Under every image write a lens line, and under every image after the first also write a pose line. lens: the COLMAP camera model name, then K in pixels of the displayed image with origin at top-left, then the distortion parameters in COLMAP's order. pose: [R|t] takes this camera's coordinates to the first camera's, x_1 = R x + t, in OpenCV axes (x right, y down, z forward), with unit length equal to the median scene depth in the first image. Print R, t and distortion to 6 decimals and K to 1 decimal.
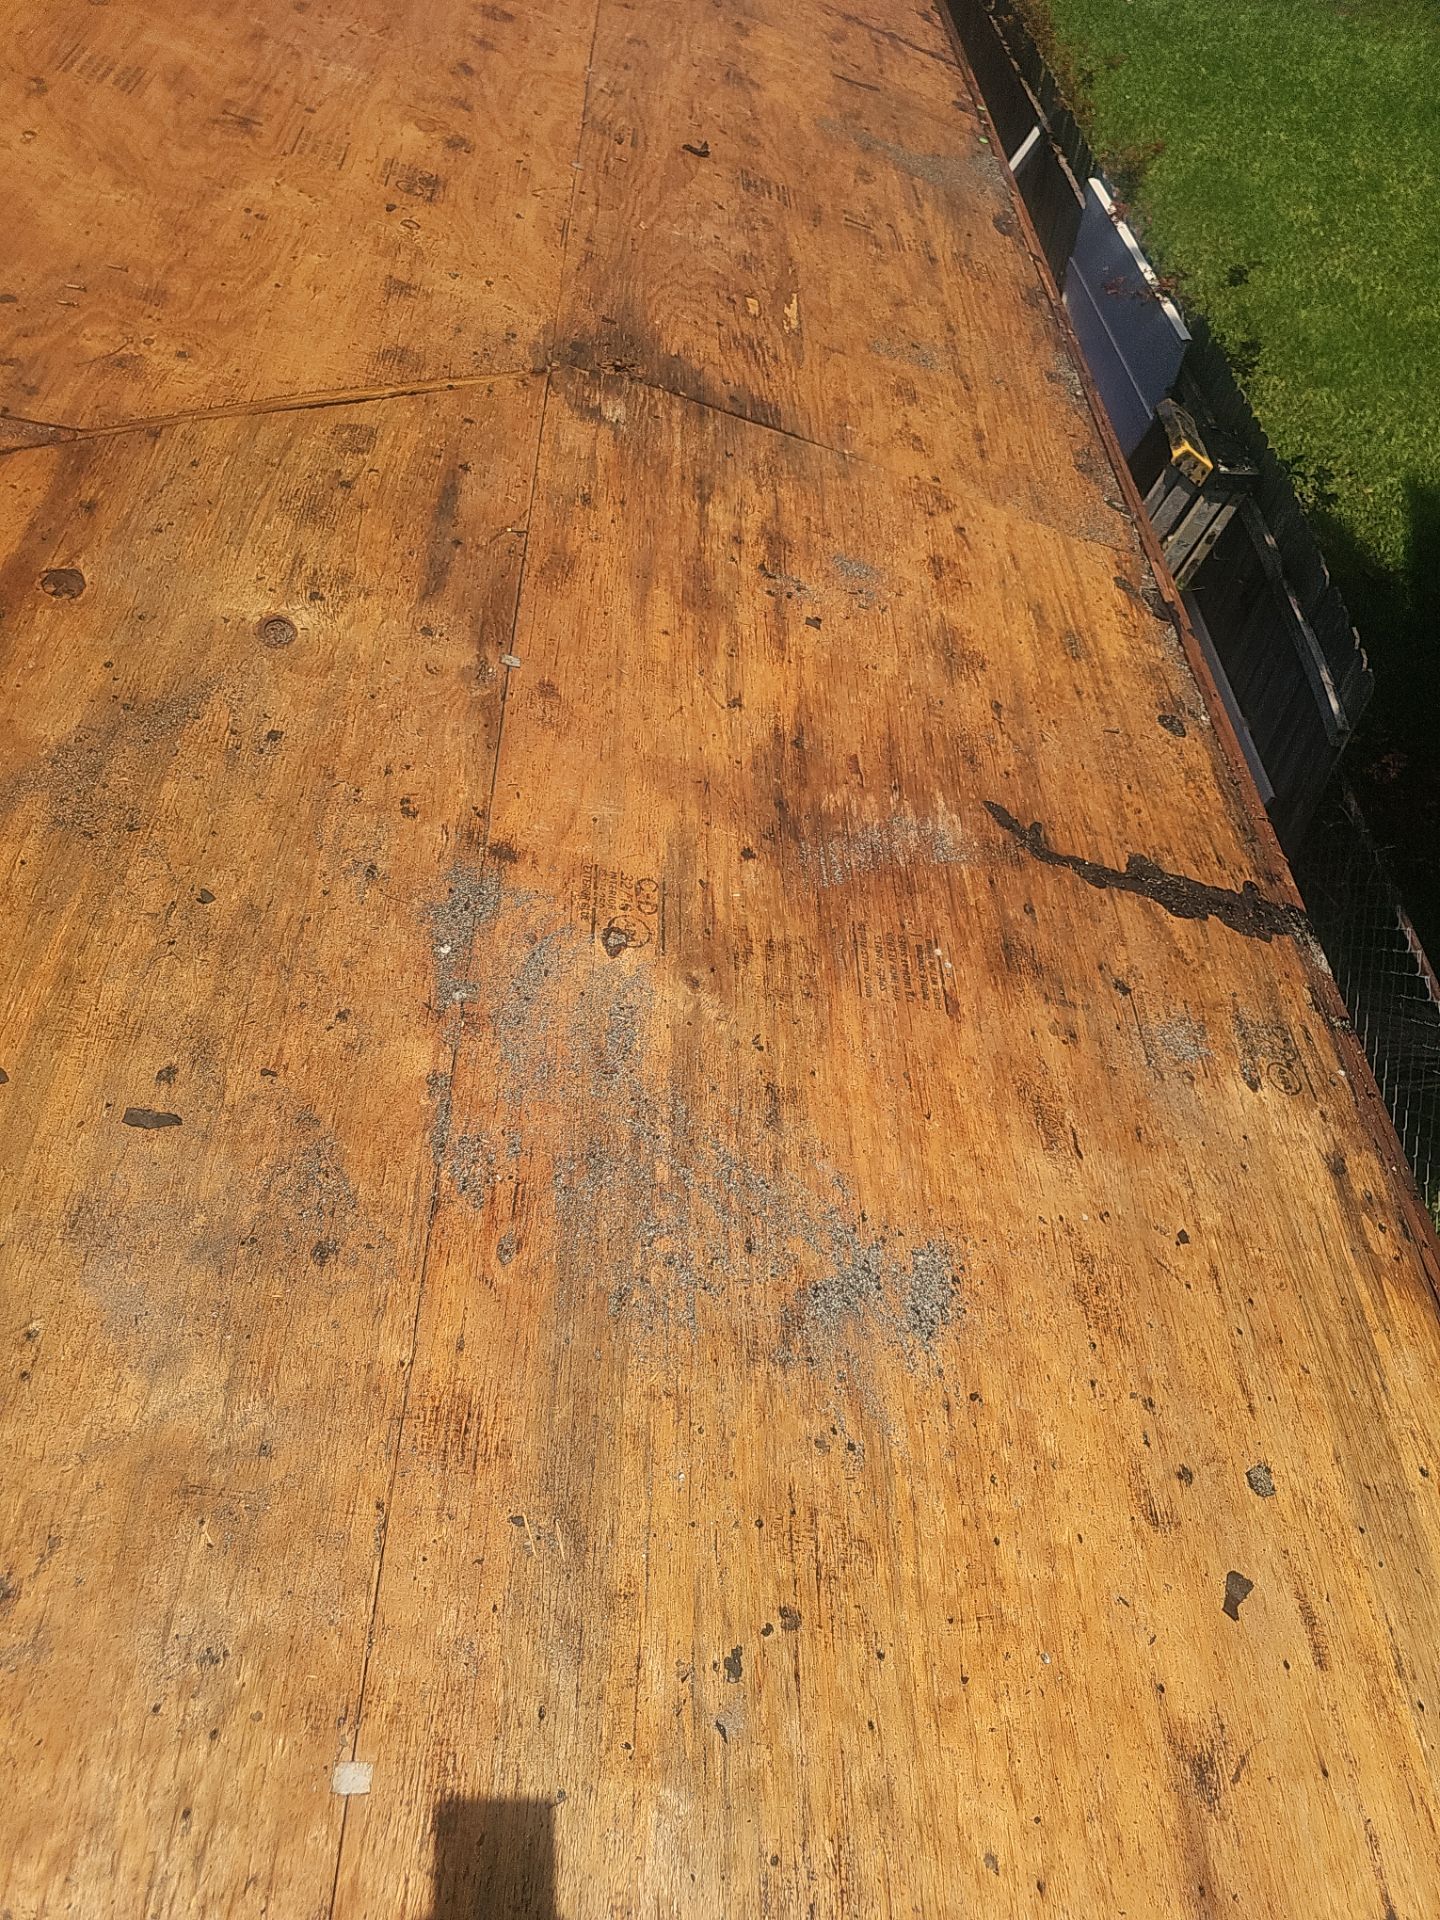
lens RADIAL K [[1299.1, 0, 751.4], [0, 1299.1, 969.8], [0, 0, 1]] dist [0.067536, -0.042148]
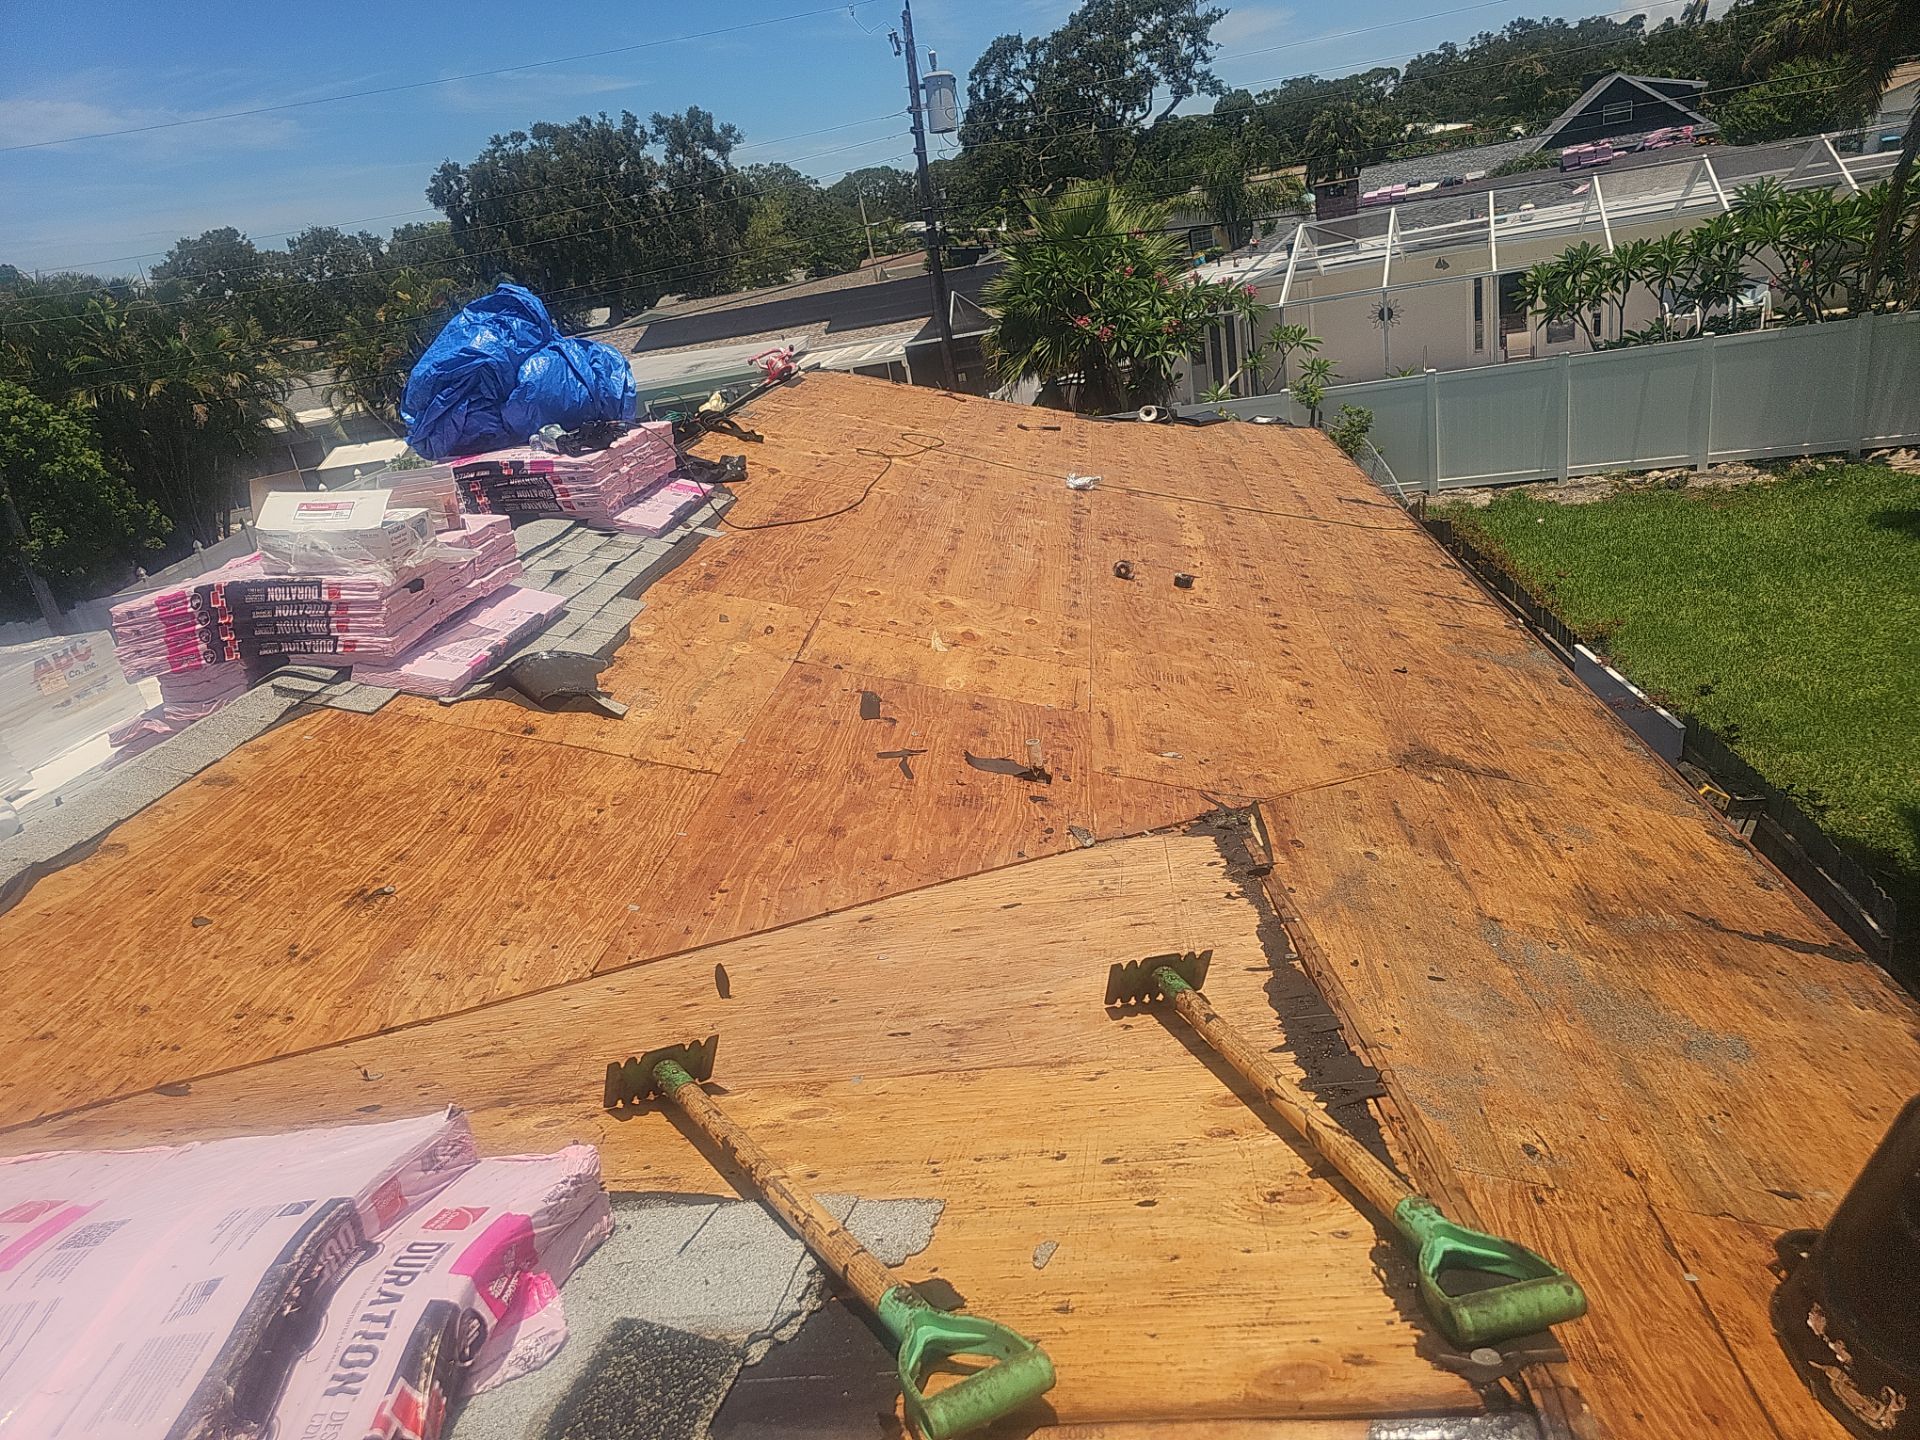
lens RADIAL K [[1299.1, 0, 960.0], [0, 1299.1, 720.0], [0, 0, 1]] dist [0.067536, -0.042148]
pose [[0.975848, -0.124739, -0.179334, -0.270016], [0.021921, 0.872711, -0.487745, 0.308053], [0.217347, 0.472034, 0.854368, -0.623842]]
